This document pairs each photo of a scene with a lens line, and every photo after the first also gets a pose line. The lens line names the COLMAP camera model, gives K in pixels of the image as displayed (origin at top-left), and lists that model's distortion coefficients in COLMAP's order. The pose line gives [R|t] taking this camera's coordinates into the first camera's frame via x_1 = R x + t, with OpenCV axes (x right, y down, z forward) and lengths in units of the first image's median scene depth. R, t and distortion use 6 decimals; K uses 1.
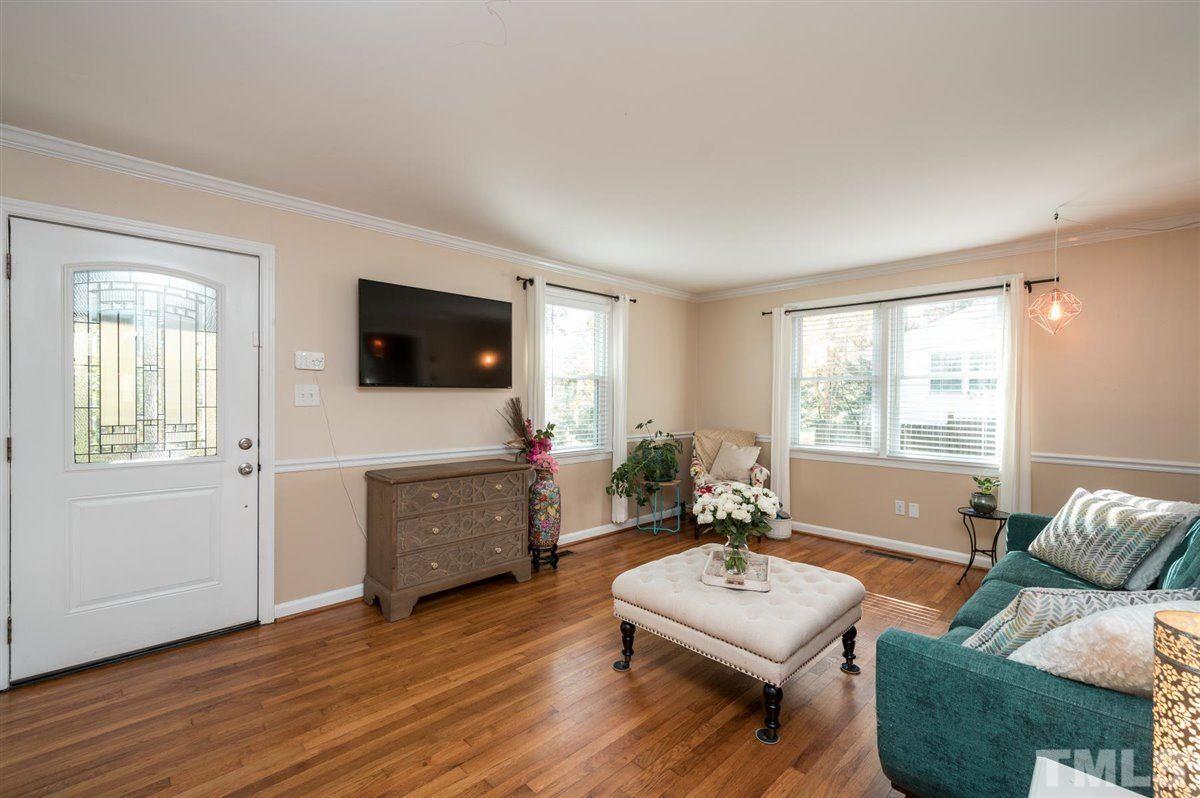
lens RADIAL K [[508.7, 0, 600.4], [0, 508.7, 401.9], [0, 0, 1]] dist [0.003027, -0.001394]
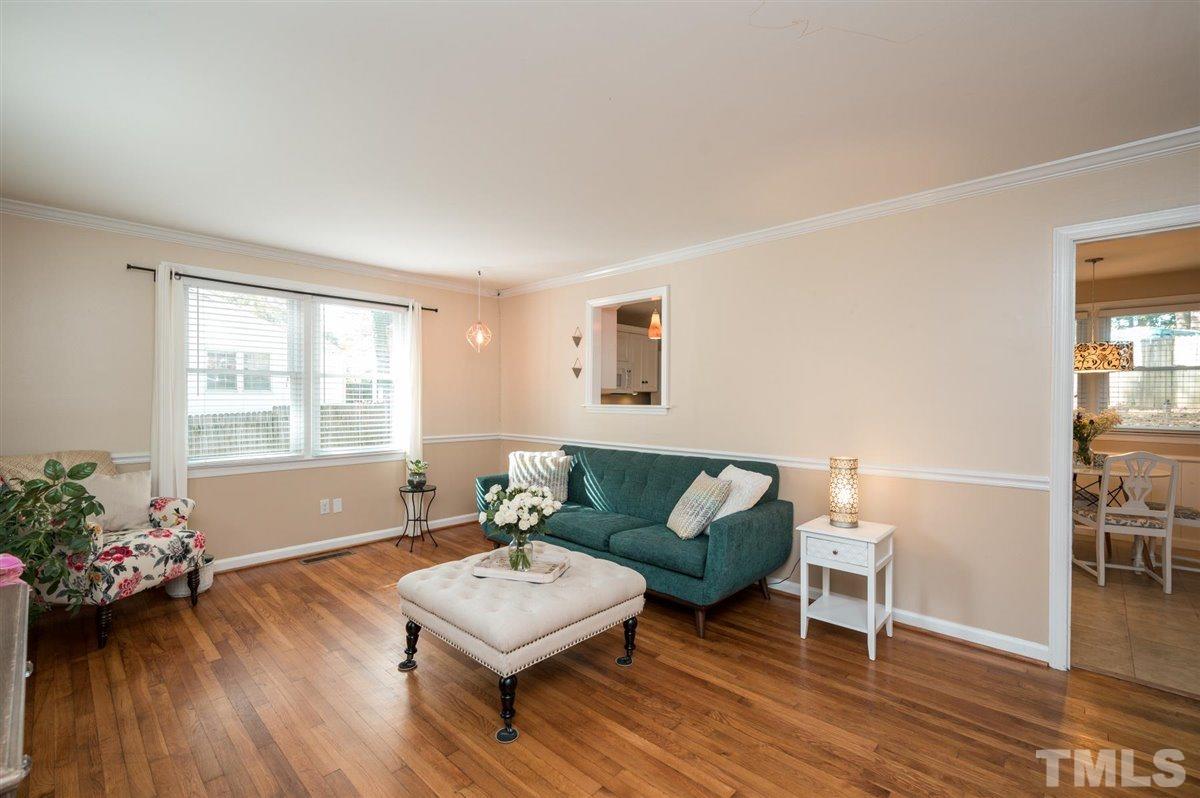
lens RADIAL K [[508.7, 0, 605.6], [0, 508.7, 401.9], [0, 0, 1]] dist [0.003027, -0.001394]
pose [[-0.055490, -0.015562, 0.998338, -0.424685], [0.008171, 0.999838, 0.016039, -0.007537], [-0.998426, 0.009048, -0.055354, 0.501593]]
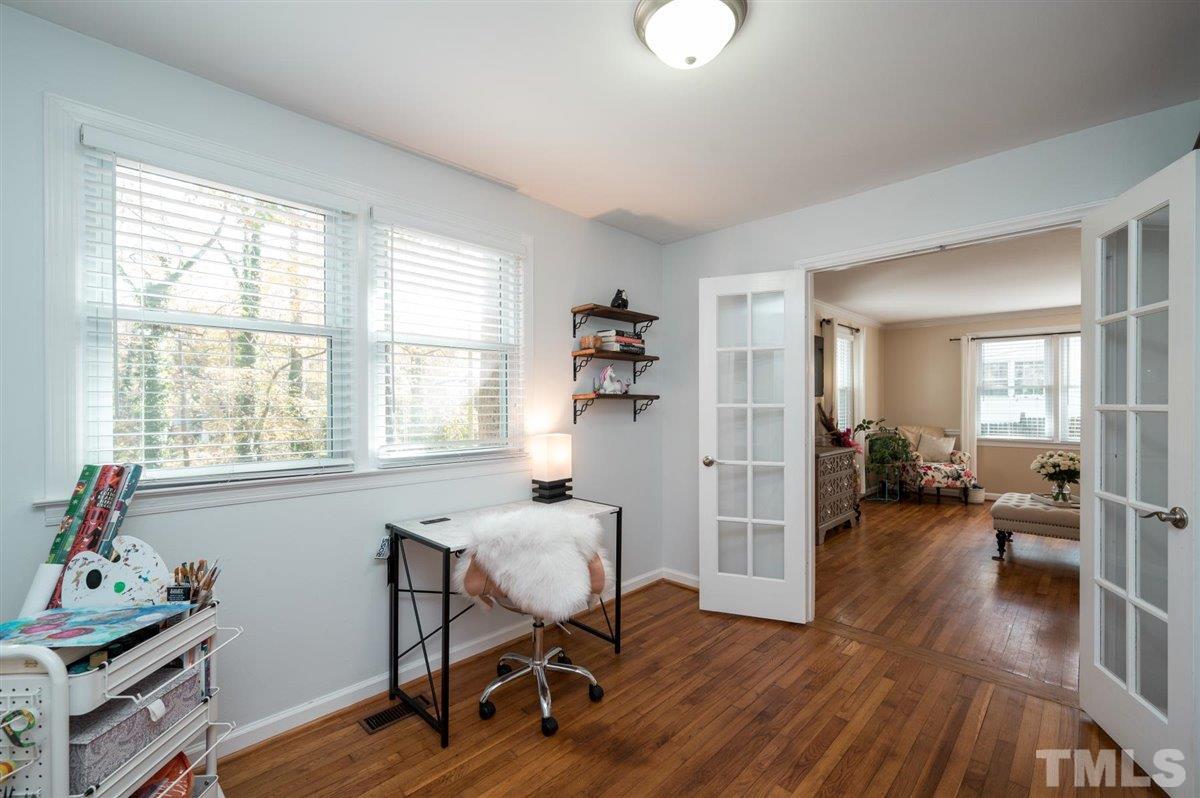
lens RADIAL K [[508.7, 0, 606.3], [0, 508.7, 402.9], [0, 0, 1]] dist [0.003027, -0.001394]
pose [[0.999379, -0.007451, 0.034427, -0.749334], [0.007742, 0.999935, -0.008317, -0.000588], [-0.034363, 0.008578, 0.999373, -0.380030]]
